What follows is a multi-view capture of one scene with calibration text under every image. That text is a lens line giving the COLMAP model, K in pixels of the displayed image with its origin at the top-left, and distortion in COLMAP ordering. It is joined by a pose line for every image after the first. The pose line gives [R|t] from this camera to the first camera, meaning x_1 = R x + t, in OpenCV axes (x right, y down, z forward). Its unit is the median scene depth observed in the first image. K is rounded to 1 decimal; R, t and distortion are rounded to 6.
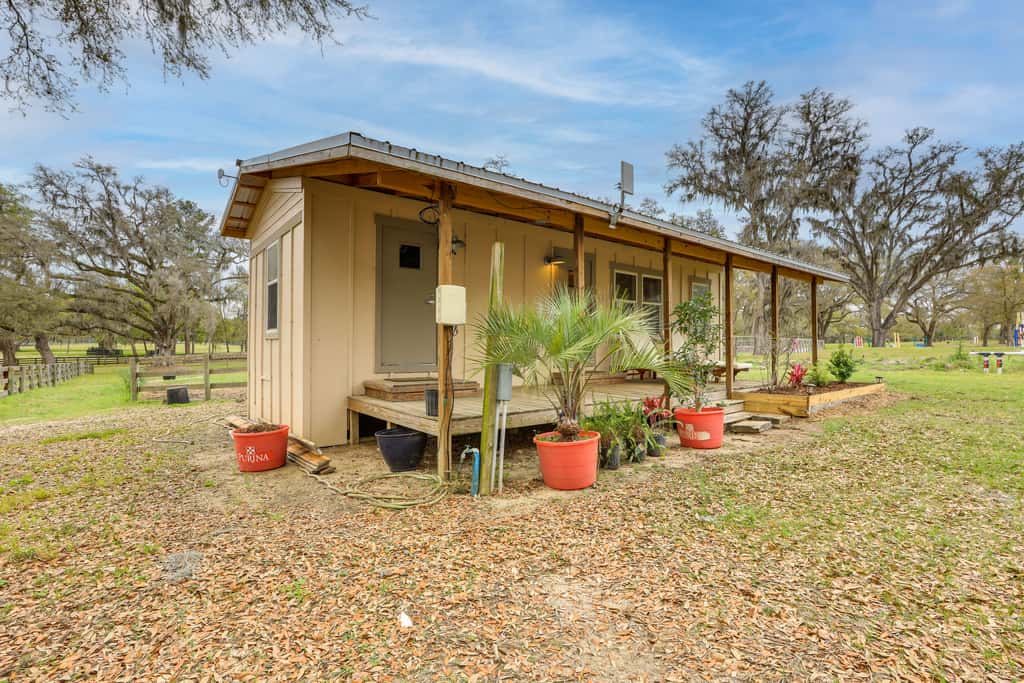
lens RADIAL K [[477.1, 0, 509.1], [0, 477.1, 344.1], [0, 0, 1]] dist [-0.024902, 0.009748]
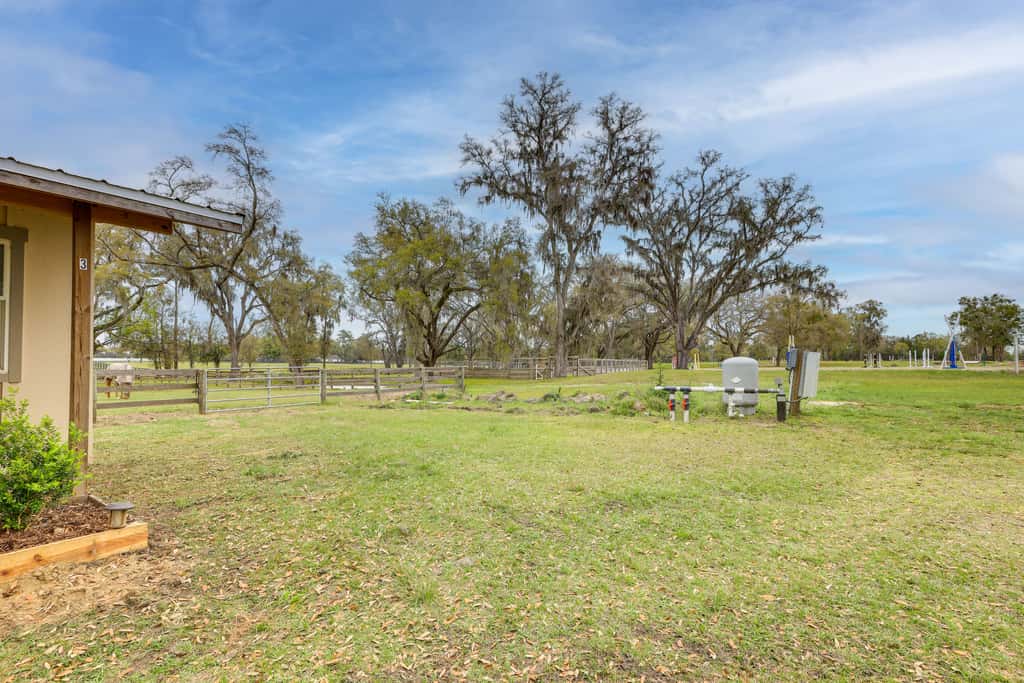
lens RADIAL K [[477.1, 0, 519.7], [0, 477.1, 360.6], [0, 0, 1]] dist [-0.024902, 0.009748]
pose [[0.962265, 0.003653, 0.272090, 0.205872], [-0.002873, 0.999991, -0.003266, -0.005494], [-0.272100, 0.002361, 0.962266, 0.135933]]
